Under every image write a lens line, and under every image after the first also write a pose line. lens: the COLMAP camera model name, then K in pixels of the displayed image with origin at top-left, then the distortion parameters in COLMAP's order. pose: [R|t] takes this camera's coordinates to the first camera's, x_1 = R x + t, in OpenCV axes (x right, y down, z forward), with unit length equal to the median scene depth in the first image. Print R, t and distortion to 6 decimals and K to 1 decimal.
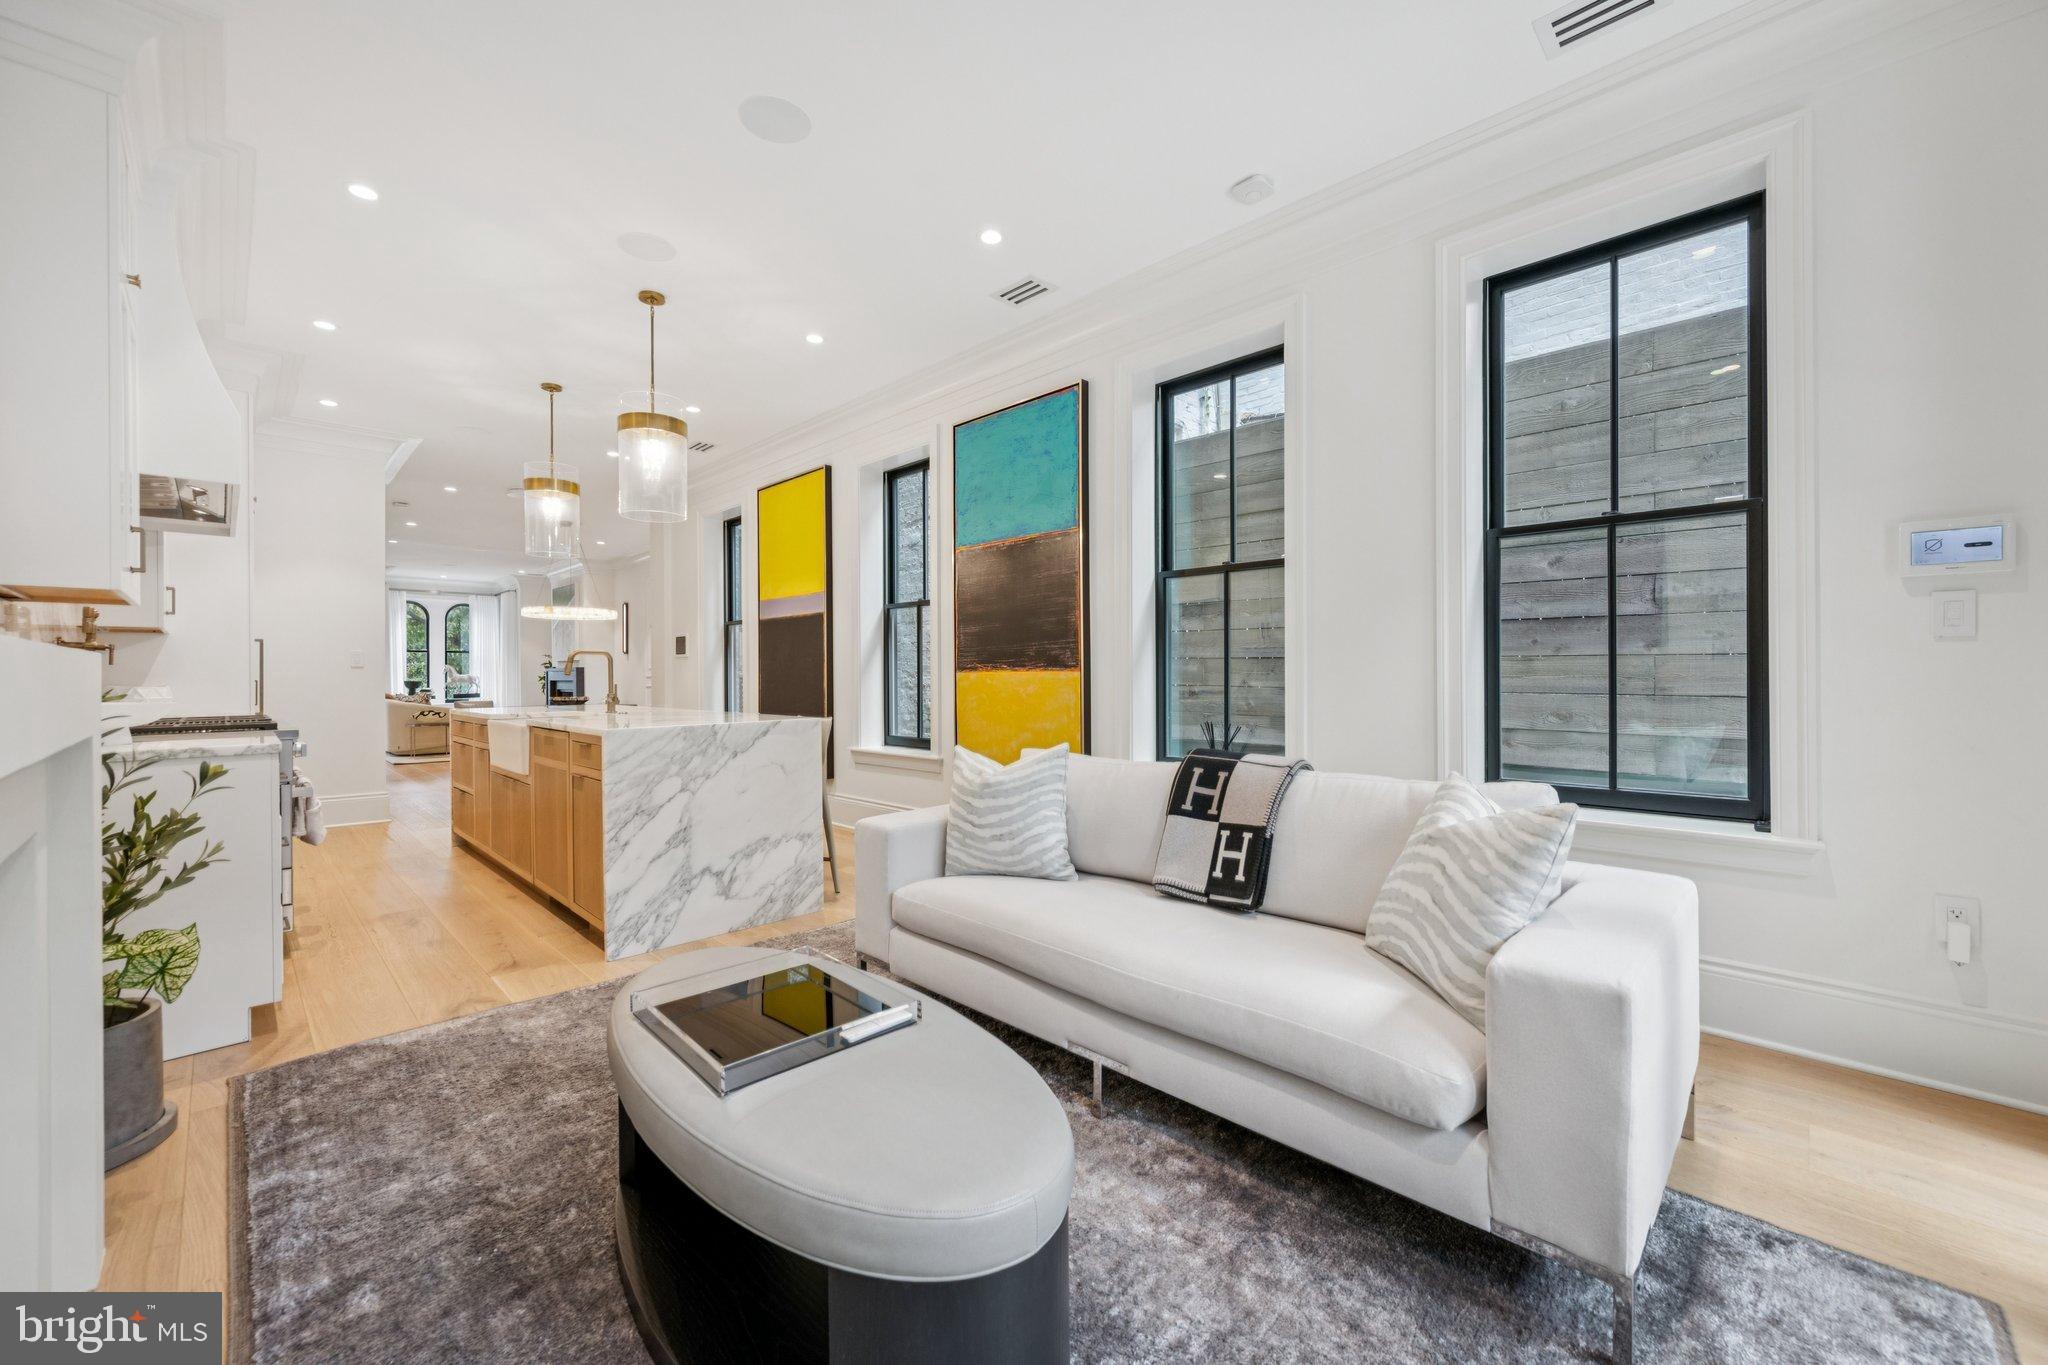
lens RADIAL K [[798.7, 0, 1025.7], [0, 798.7, 680.2], [0, 0, 1]] dist [-0.001476, -0.000019]
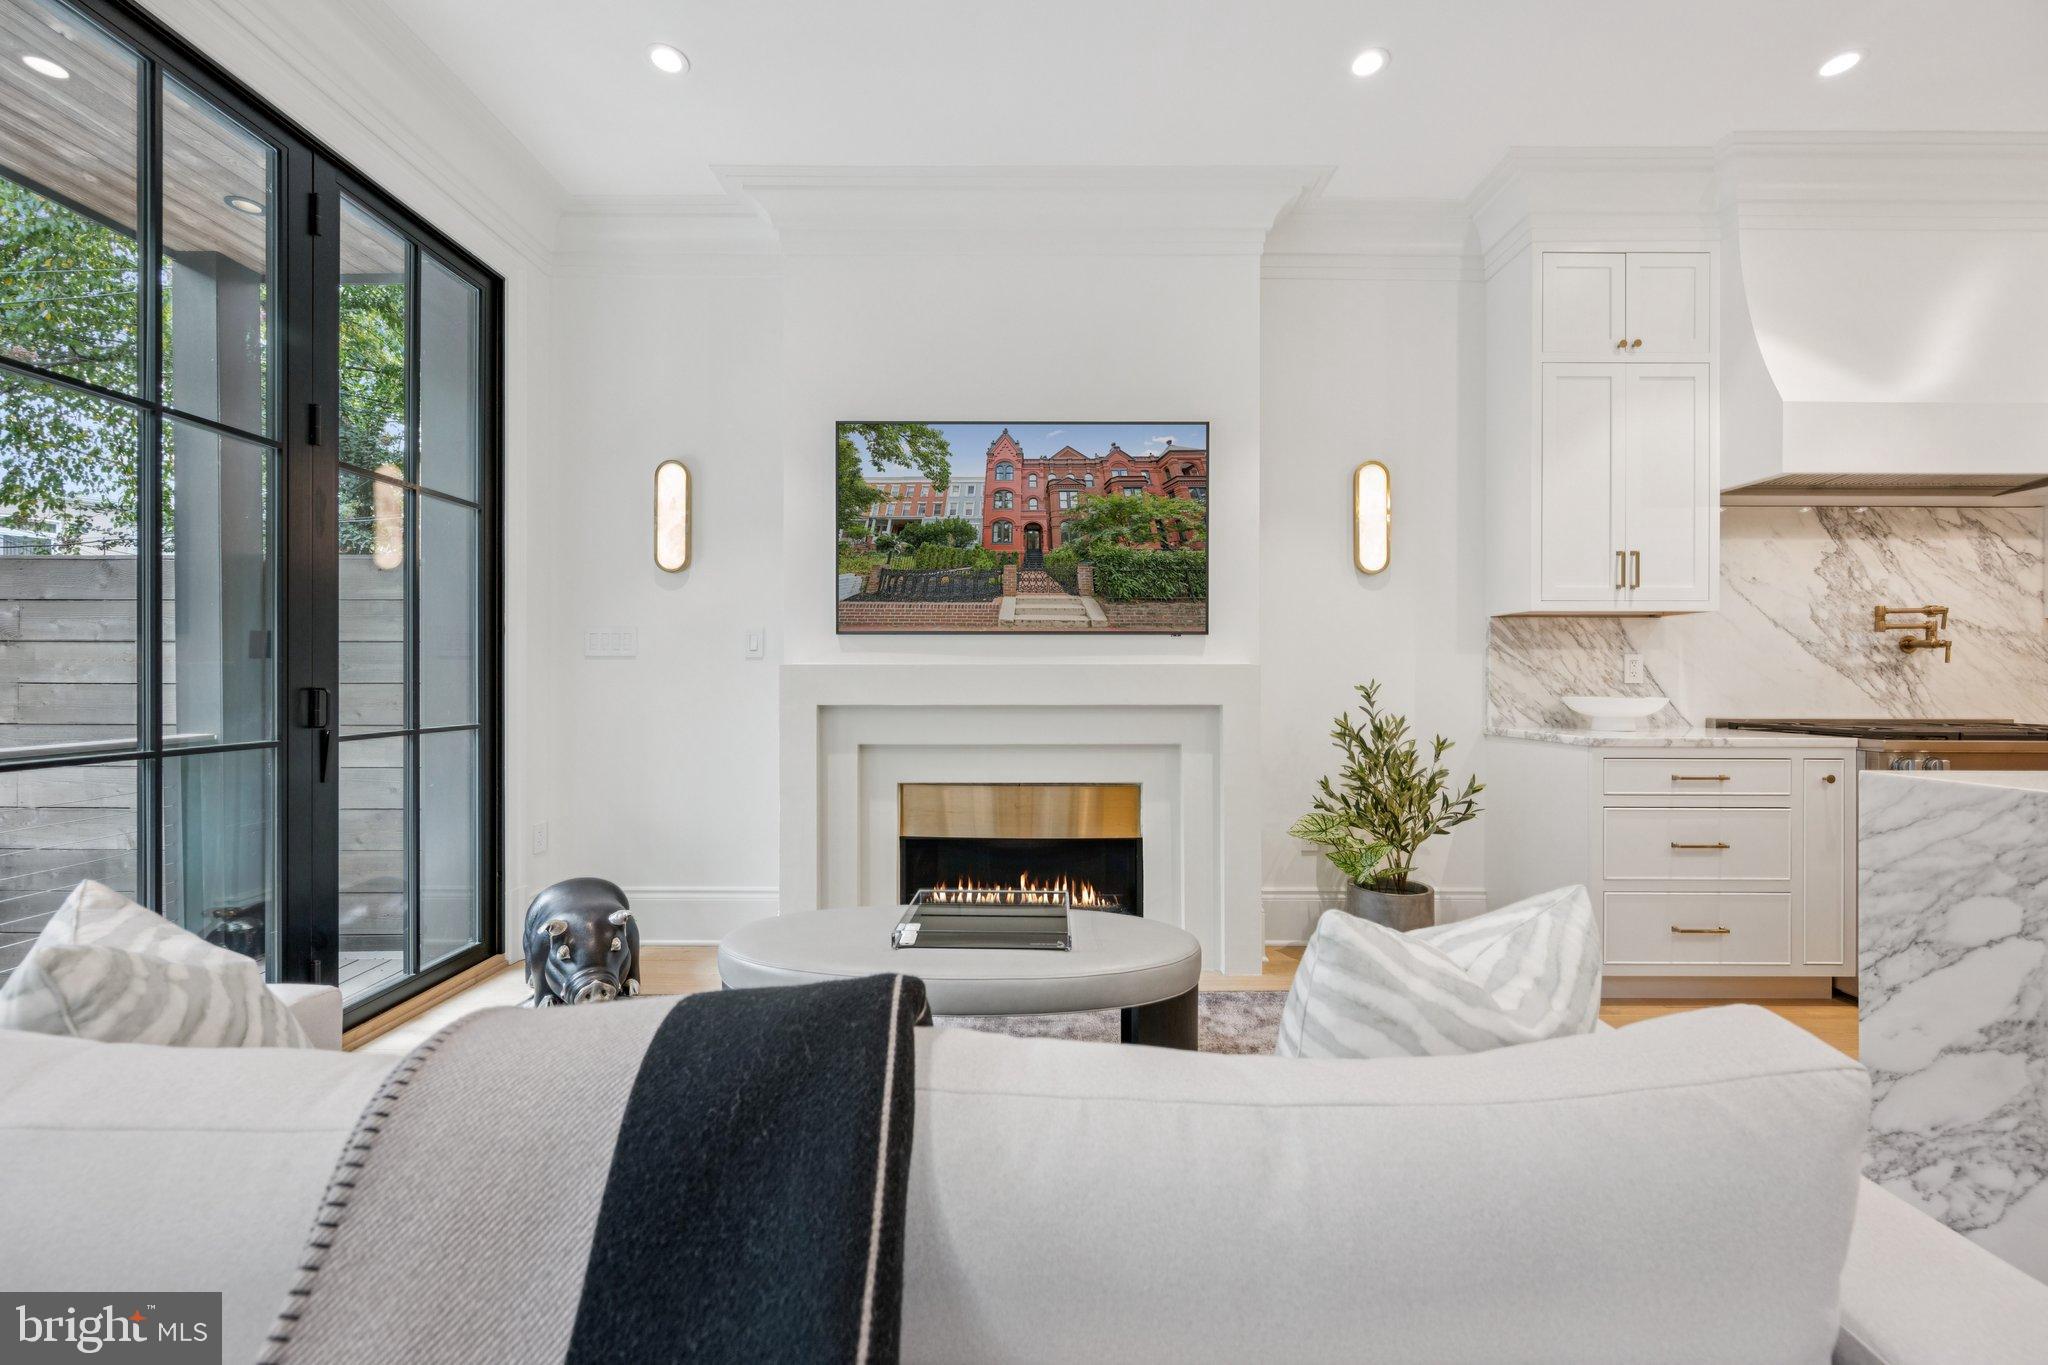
lens RADIAL K [[798.7, 0, 1030.2], [0, 798.7, 682.5], [0, 0, 1]] dist [-0.001476, -0.000019]
pose [[-0.707029, 0.010415, -0.707108, 0.282549], [-0.000869, 0.999878, 0.015596, -0.009312], [0.707184, 0.011641, -0.706934, 0.944942]]
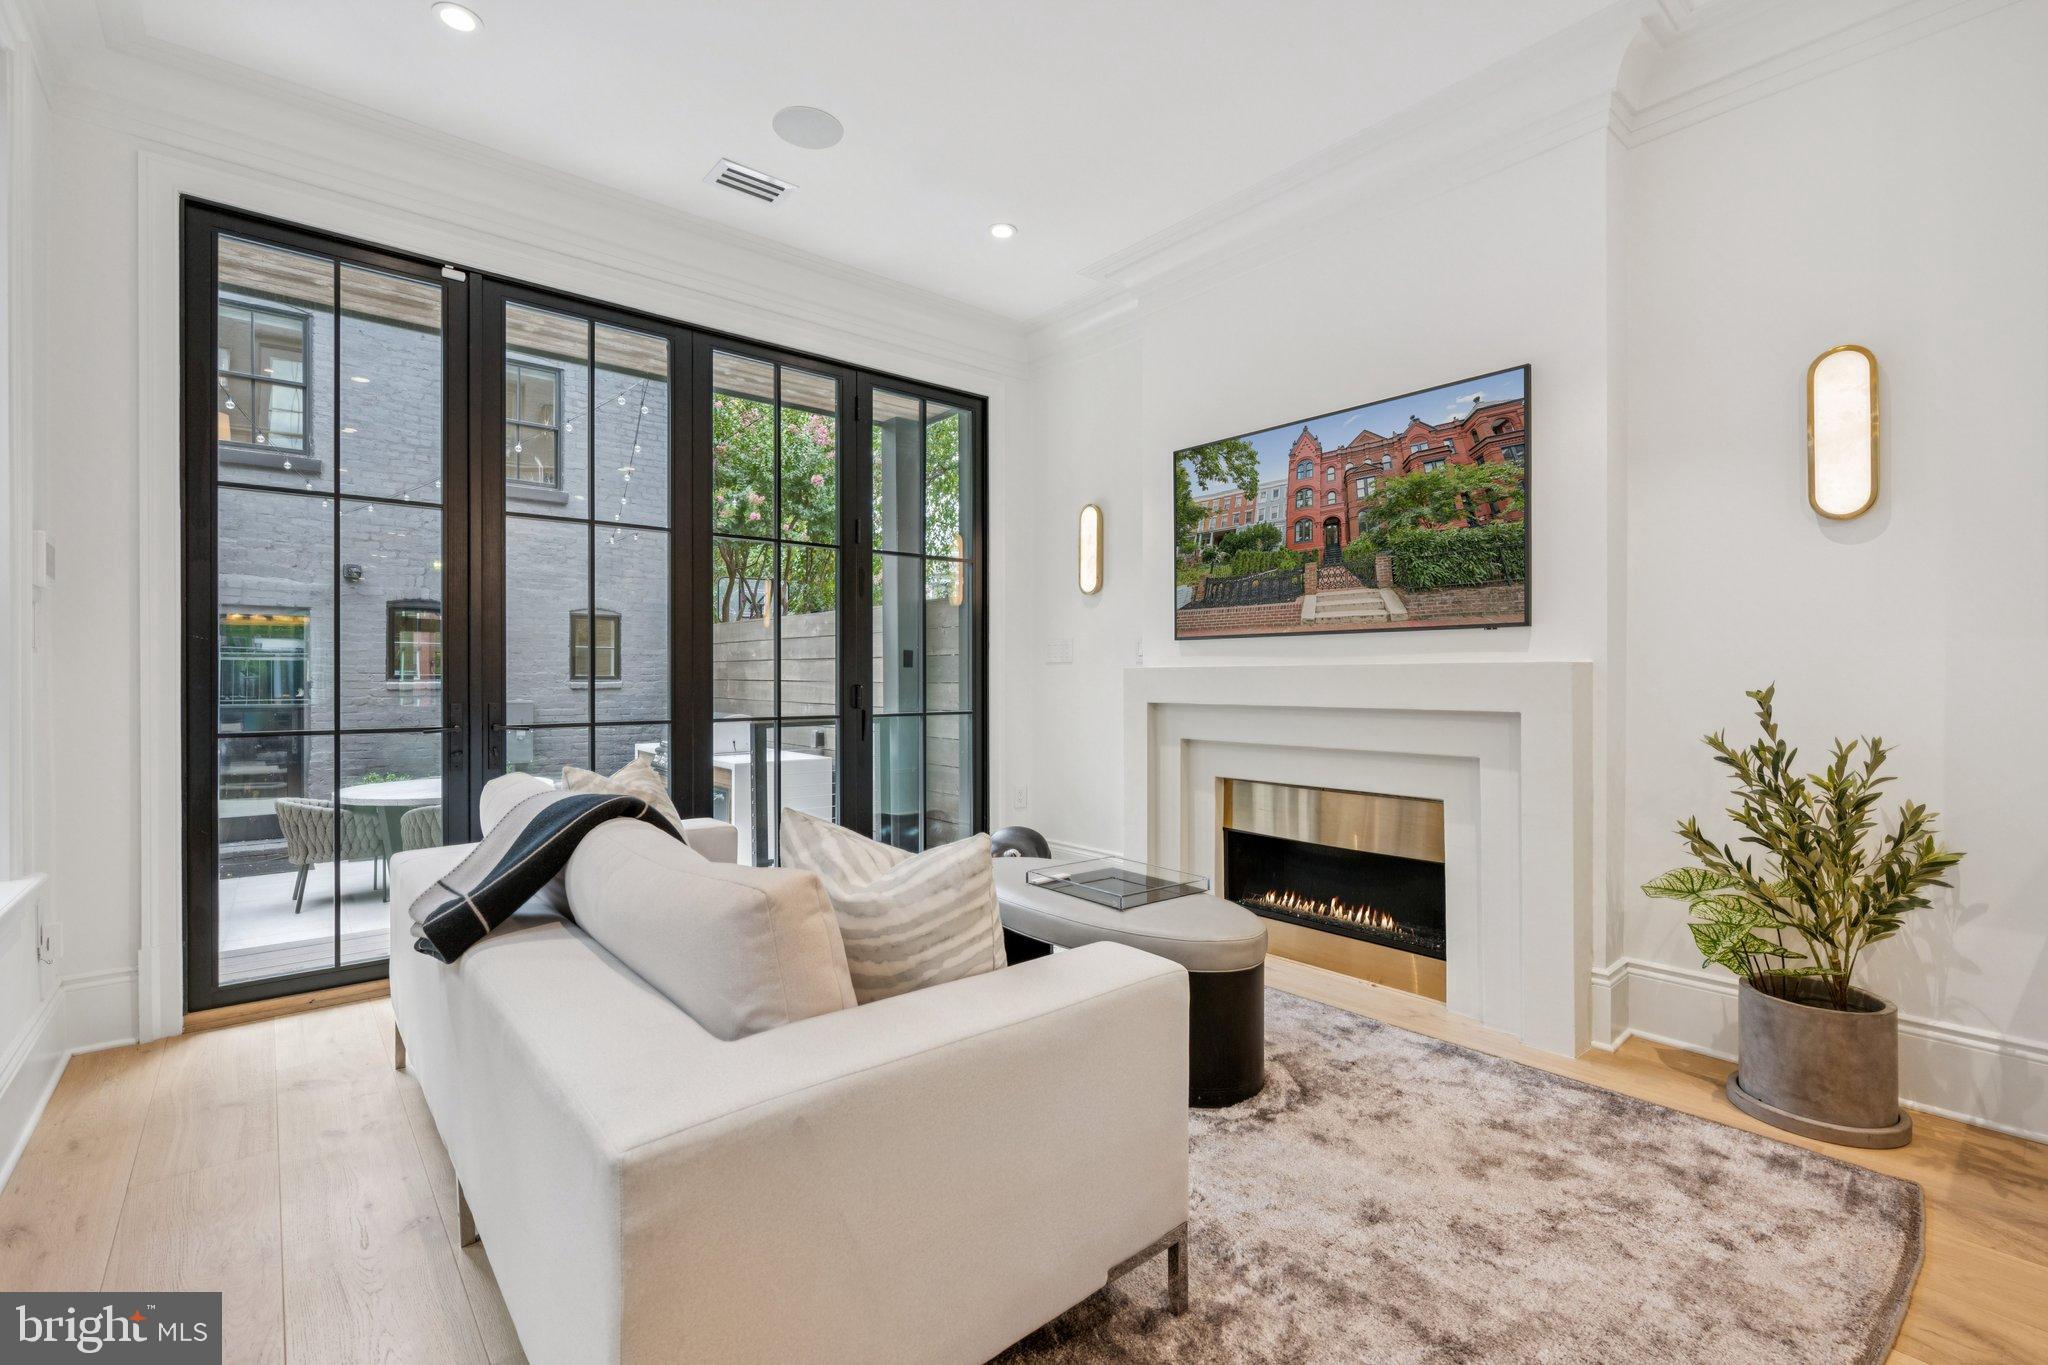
lens RADIAL K [[905.4, 0, 1024.6], [0, 905.4, 677.3], [0, 0, 1]] dist [0.004298, -0.000140]
pose [[-0.996269, 0.003262, 0.086241, -0.109359], [0.003163, 0.999994, -0.001288, -0.001384], [-0.086245, -0.001010, -0.996273, 1.314842]]
